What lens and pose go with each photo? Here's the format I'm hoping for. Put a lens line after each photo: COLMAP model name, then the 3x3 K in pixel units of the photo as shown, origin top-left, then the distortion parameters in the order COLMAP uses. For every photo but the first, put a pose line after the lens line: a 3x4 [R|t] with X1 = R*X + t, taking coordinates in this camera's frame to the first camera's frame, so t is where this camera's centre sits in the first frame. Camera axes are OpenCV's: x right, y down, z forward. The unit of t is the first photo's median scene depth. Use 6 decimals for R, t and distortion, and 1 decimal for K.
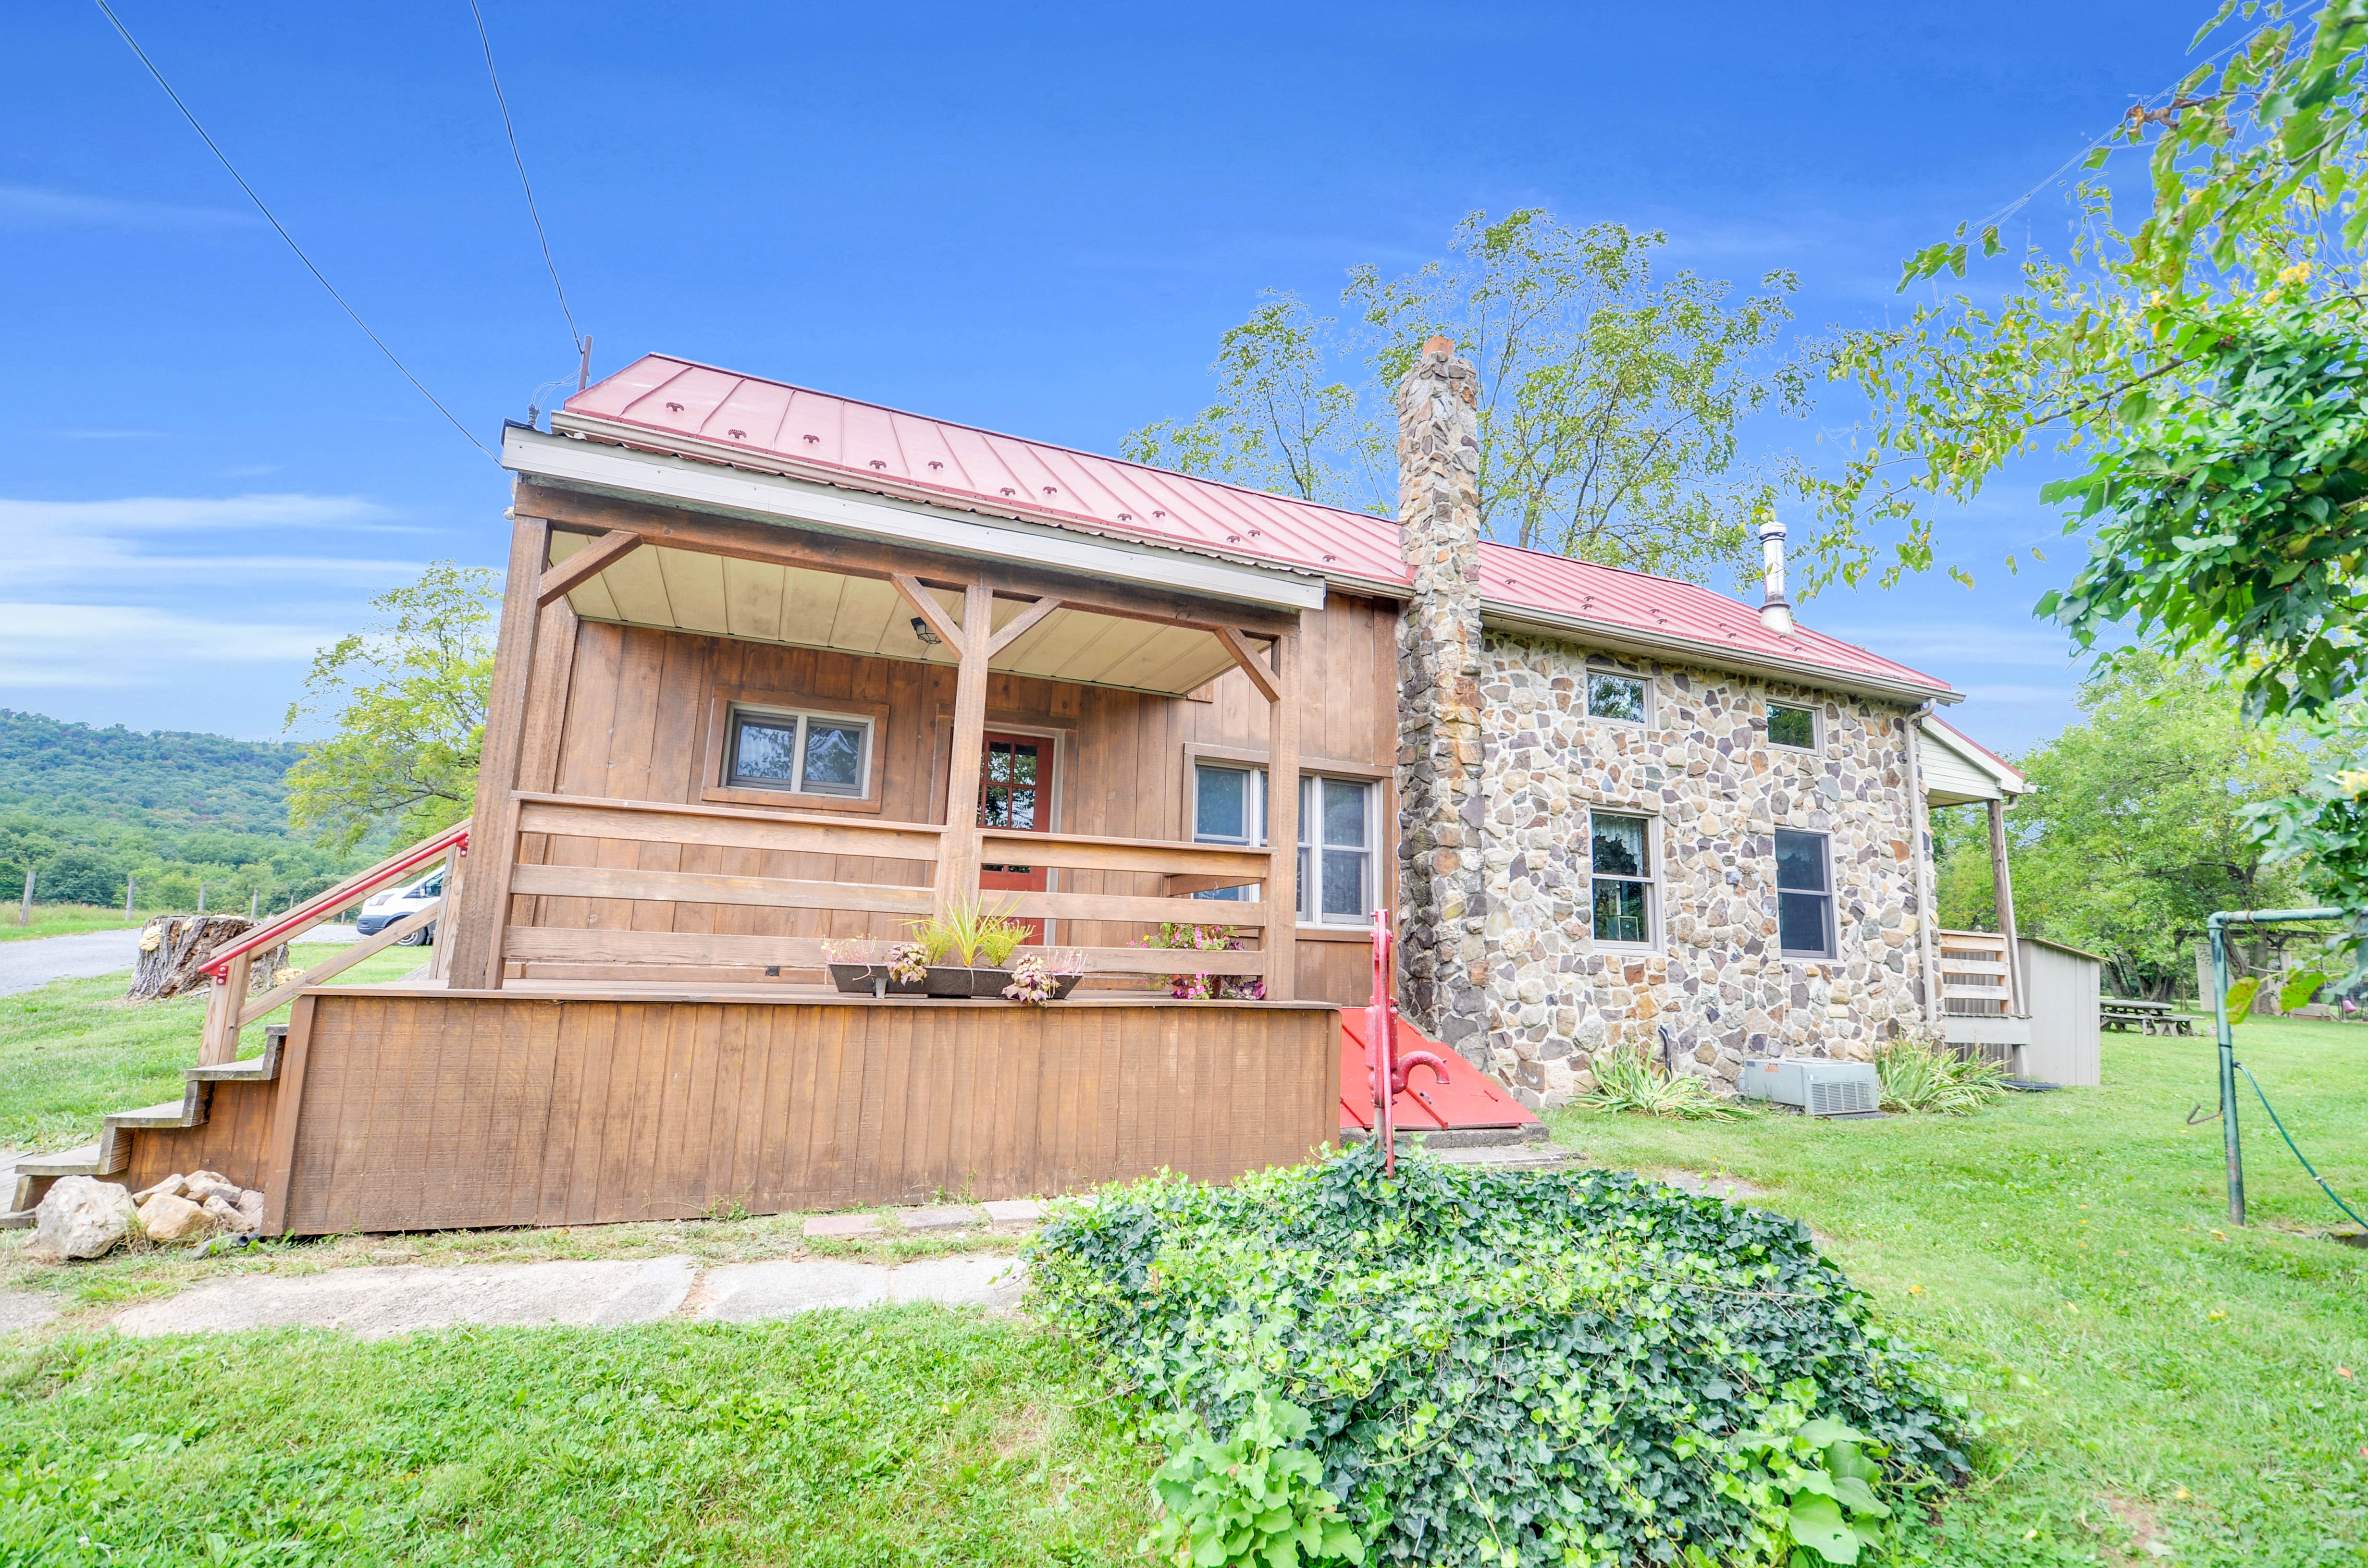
lens RADIAL K [[1032.0, 0, 1188.3], [0, 1032.0, 802.5], [0, 0, 1]] dist [0.016047, -0.021544]
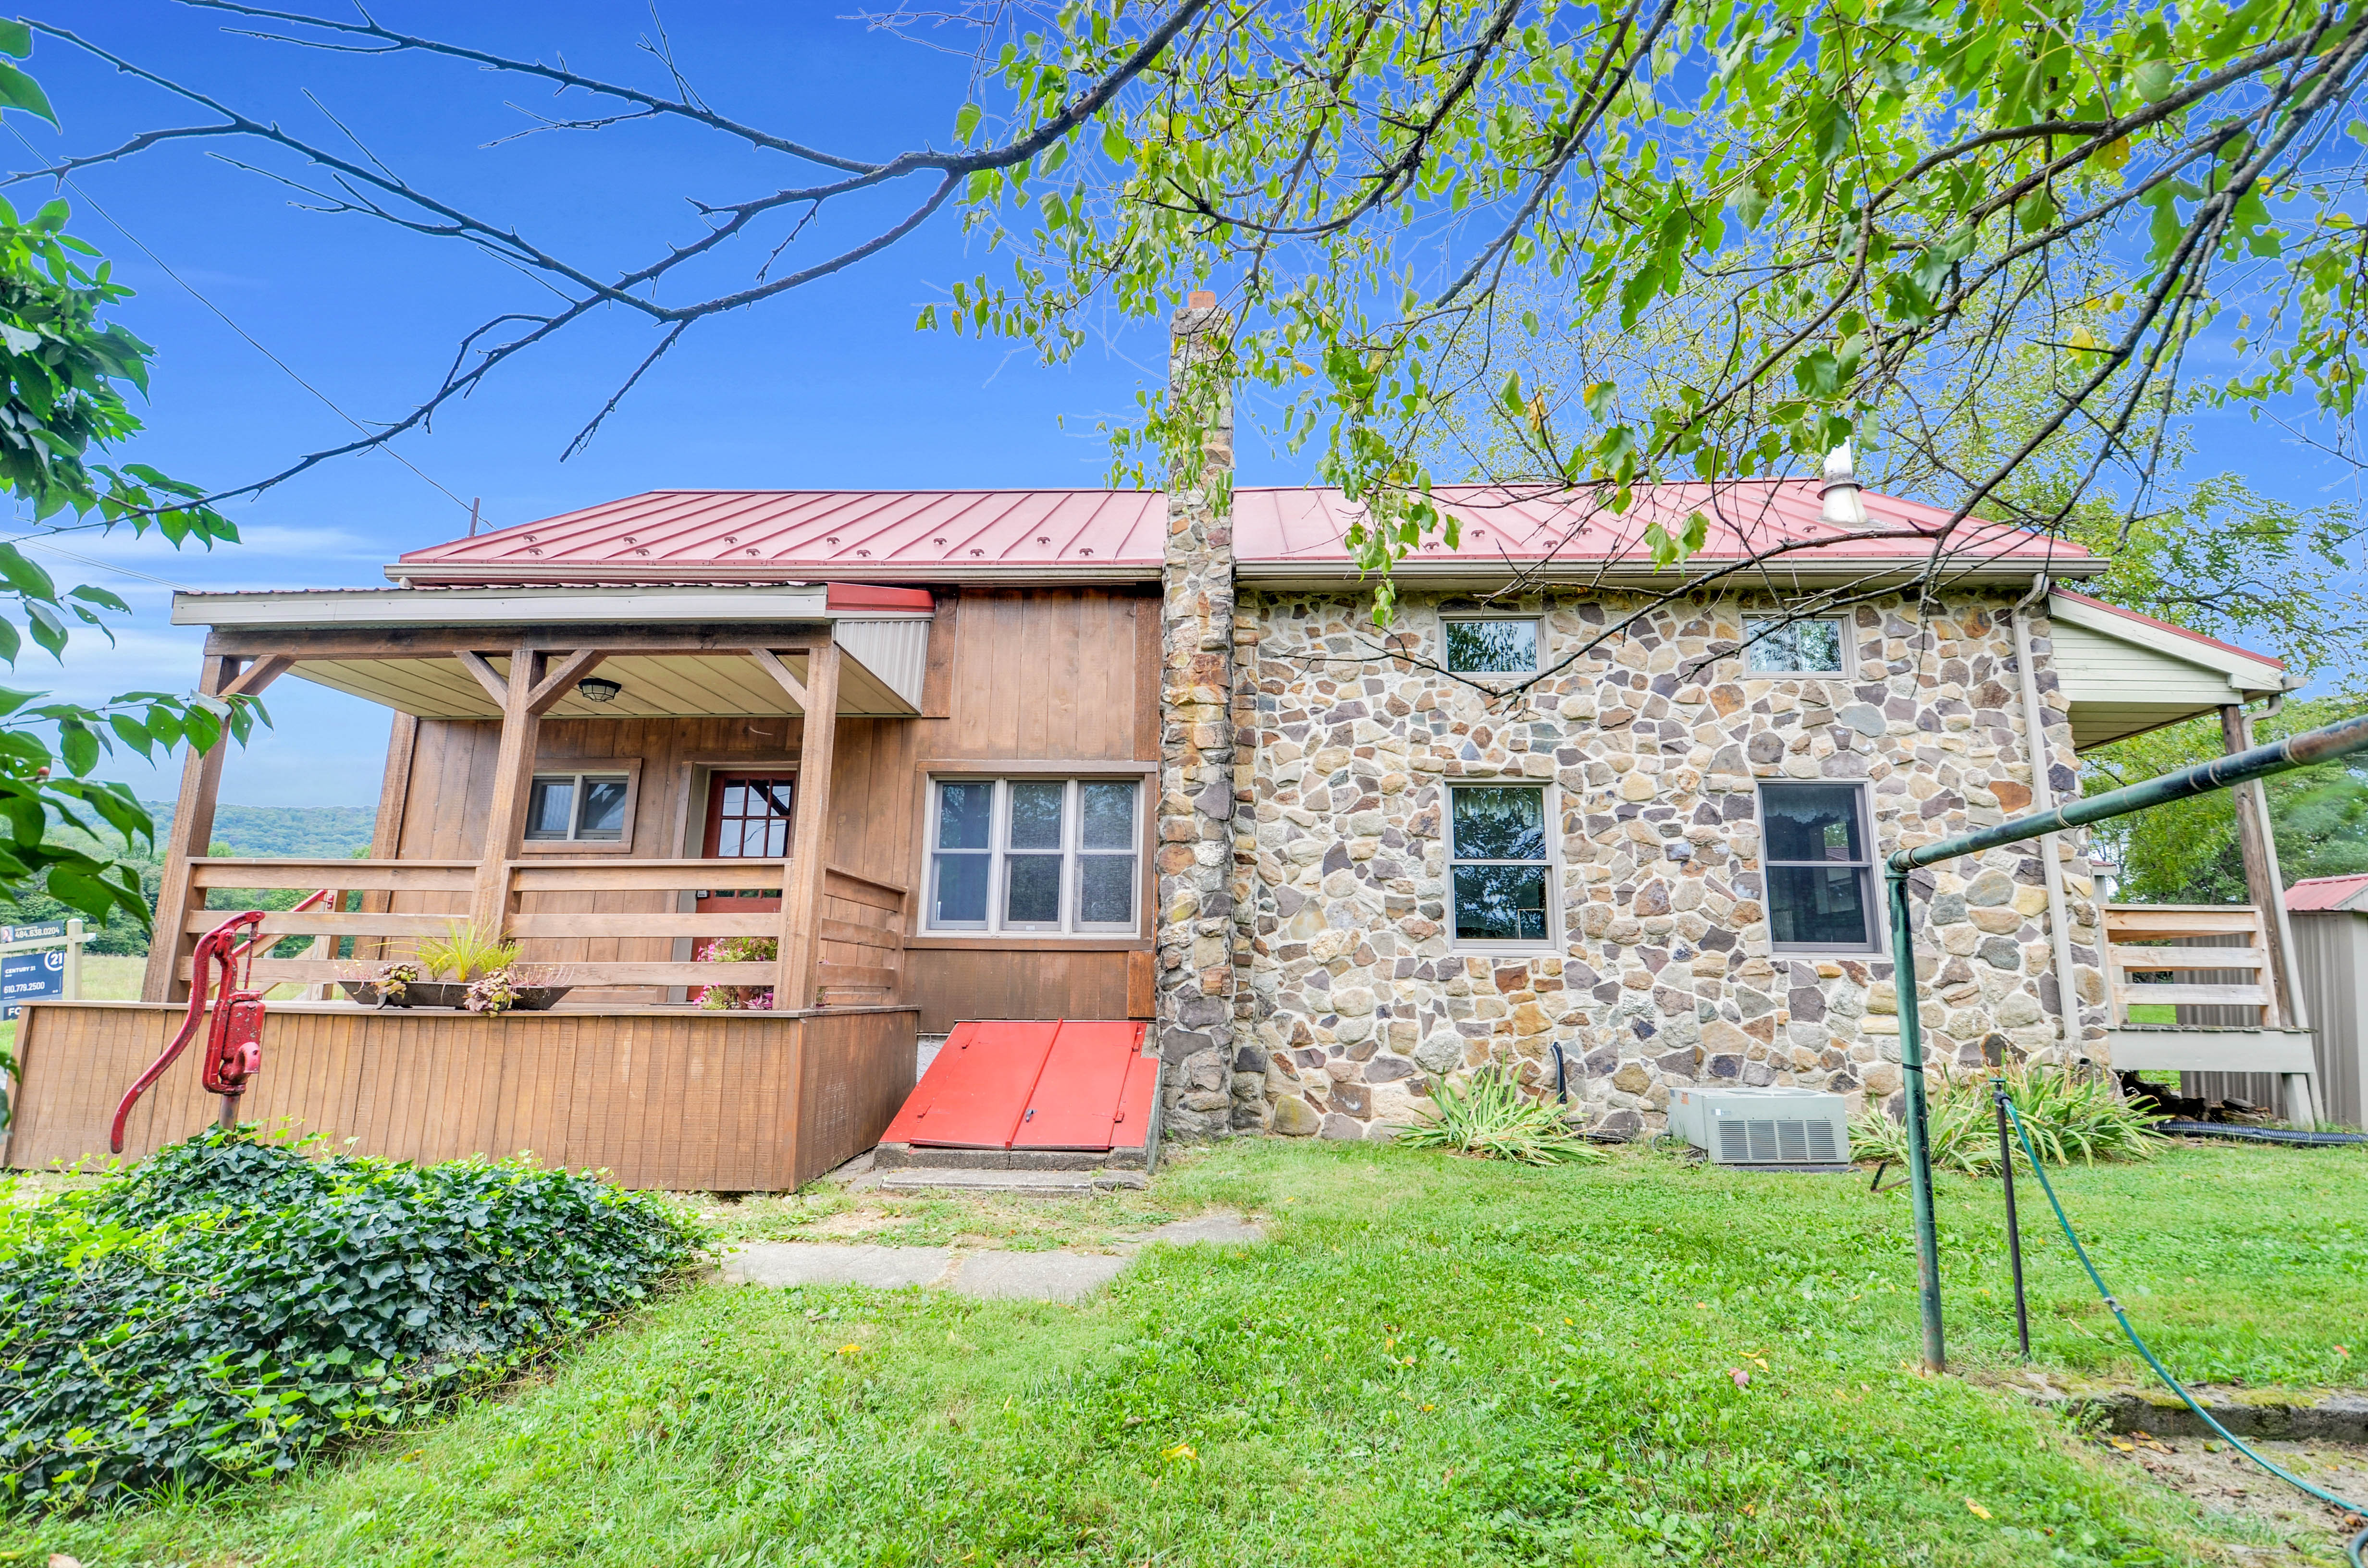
lens RADIAL K [[1032.0, 0, 1188.3], [0, 1032.0, 802.5], [0, 0, 1]] dist [0.016047, -0.021544]
pose [[0.907656, -0.094218, -0.409002, 0.543315], [0.082891, 0.995525, -0.045379, 0.042991], [0.411447, 0.007286, 0.911404, 0.151837]]
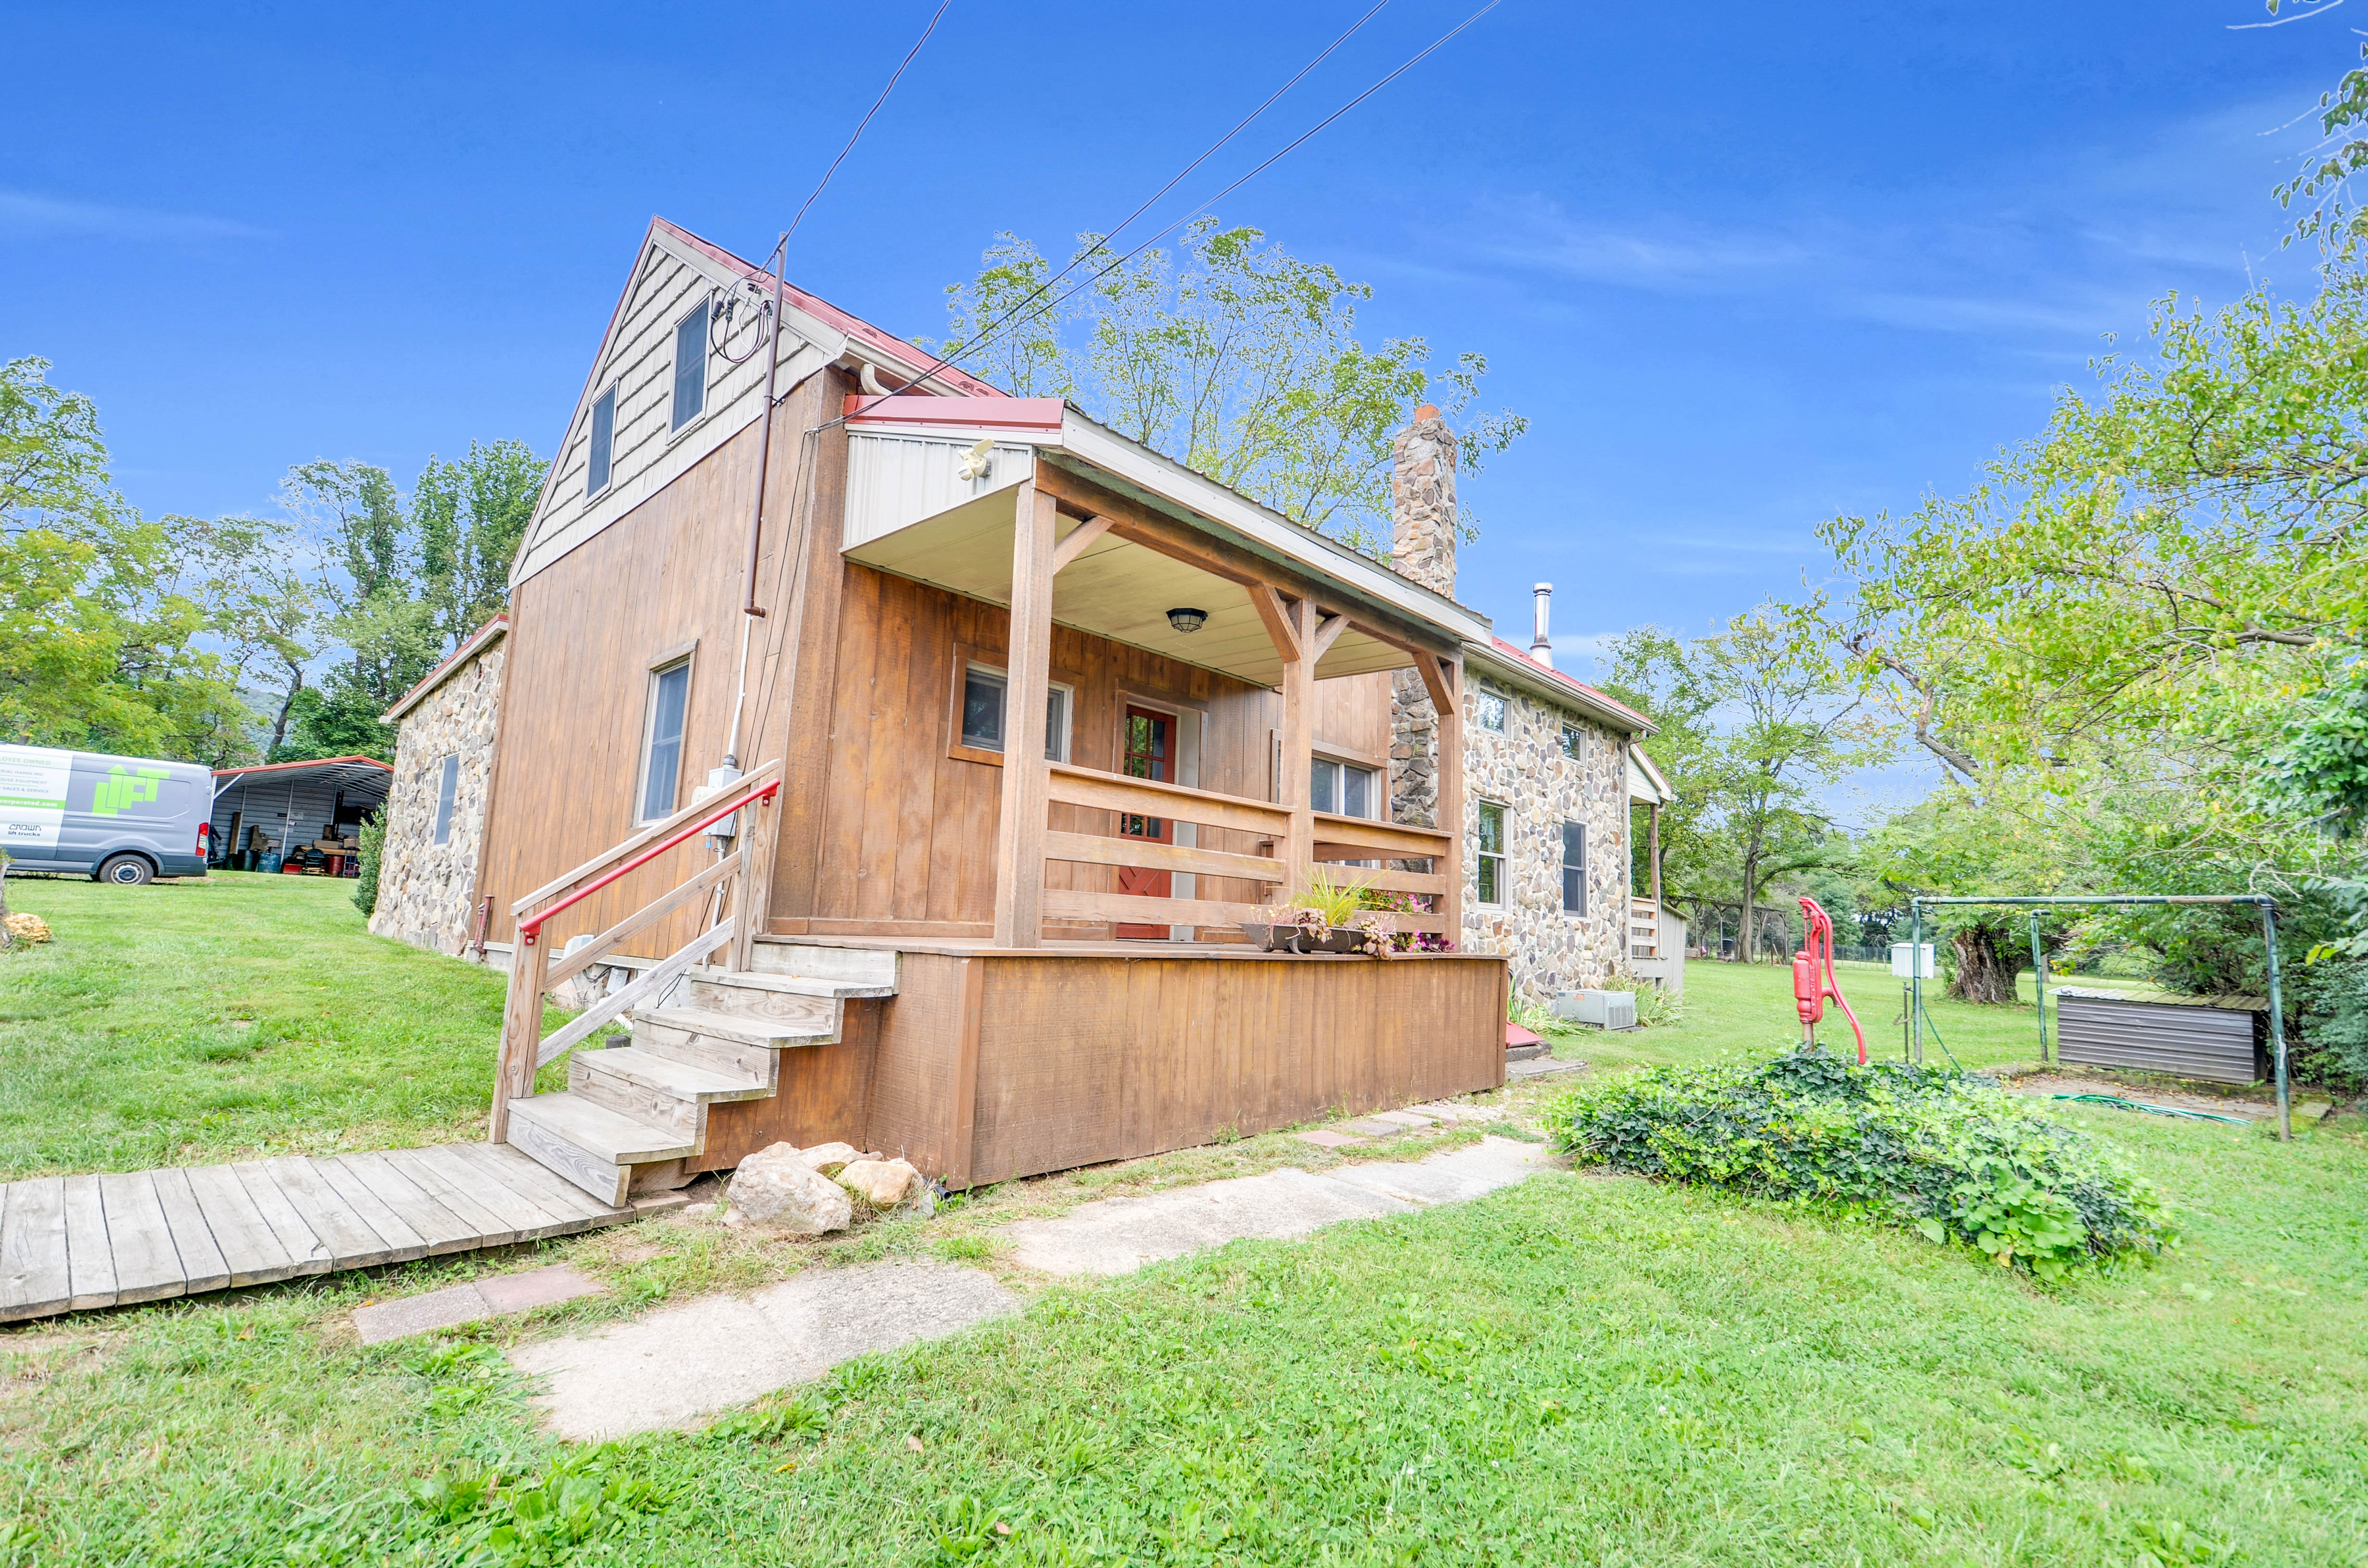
lens RADIAL K [[1032.0, 0, 1188.3], [0, 1032.0, 802.5], [0, 0, 1]] dist [0.016047, -0.021544]
pose [[0.905827, 0.054014, 0.420190, -0.473183], [-0.075818, 0.996495, 0.035349, -0.008198], [-0.416808, -0.063879, 0.906747, -0.006075]]
